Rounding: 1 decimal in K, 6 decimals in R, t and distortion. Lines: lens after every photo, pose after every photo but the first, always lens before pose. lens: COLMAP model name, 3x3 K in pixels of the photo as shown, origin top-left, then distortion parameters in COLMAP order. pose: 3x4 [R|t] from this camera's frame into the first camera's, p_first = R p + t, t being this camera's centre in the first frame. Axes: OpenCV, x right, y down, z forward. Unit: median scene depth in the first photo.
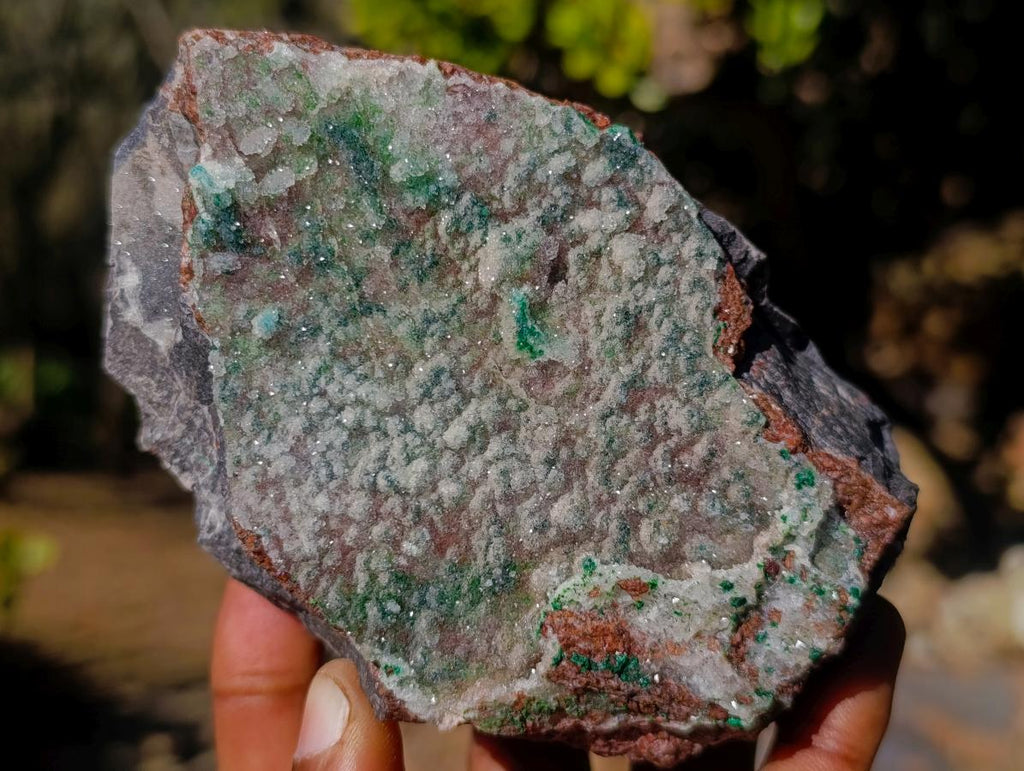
lens RADIAL K [[1512.5, 0, 516.2], [0, 1512.5, 362.0], [0, 0, 1]] dist [0.170139, 0.000000]
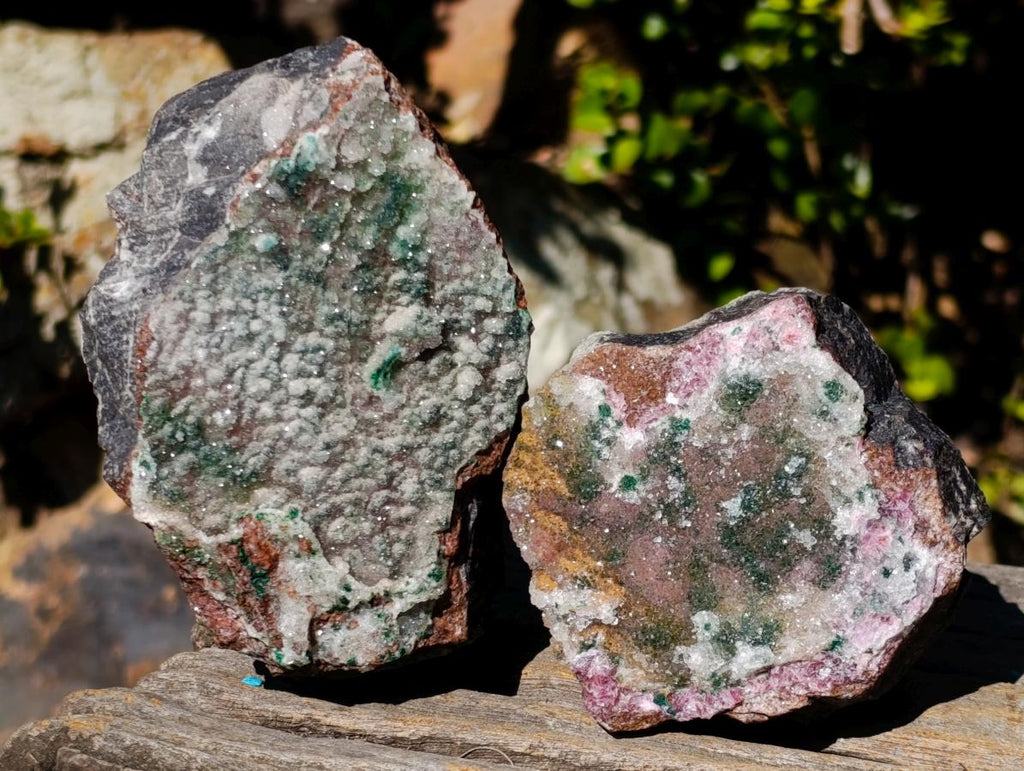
lens RADIAL K [[2529.0, 0, 519.6], [0, 2529.0, 377.4], [0, 0, 1]] dist [0.275172, 0.000000]
pose [[0.667638, 0.717092, 0.200097, -0.385114], [-0.730615, 0.682731, -0.008969, -0.090385], [-0.143043, -0.140206, 0.979735, -1.386961]]
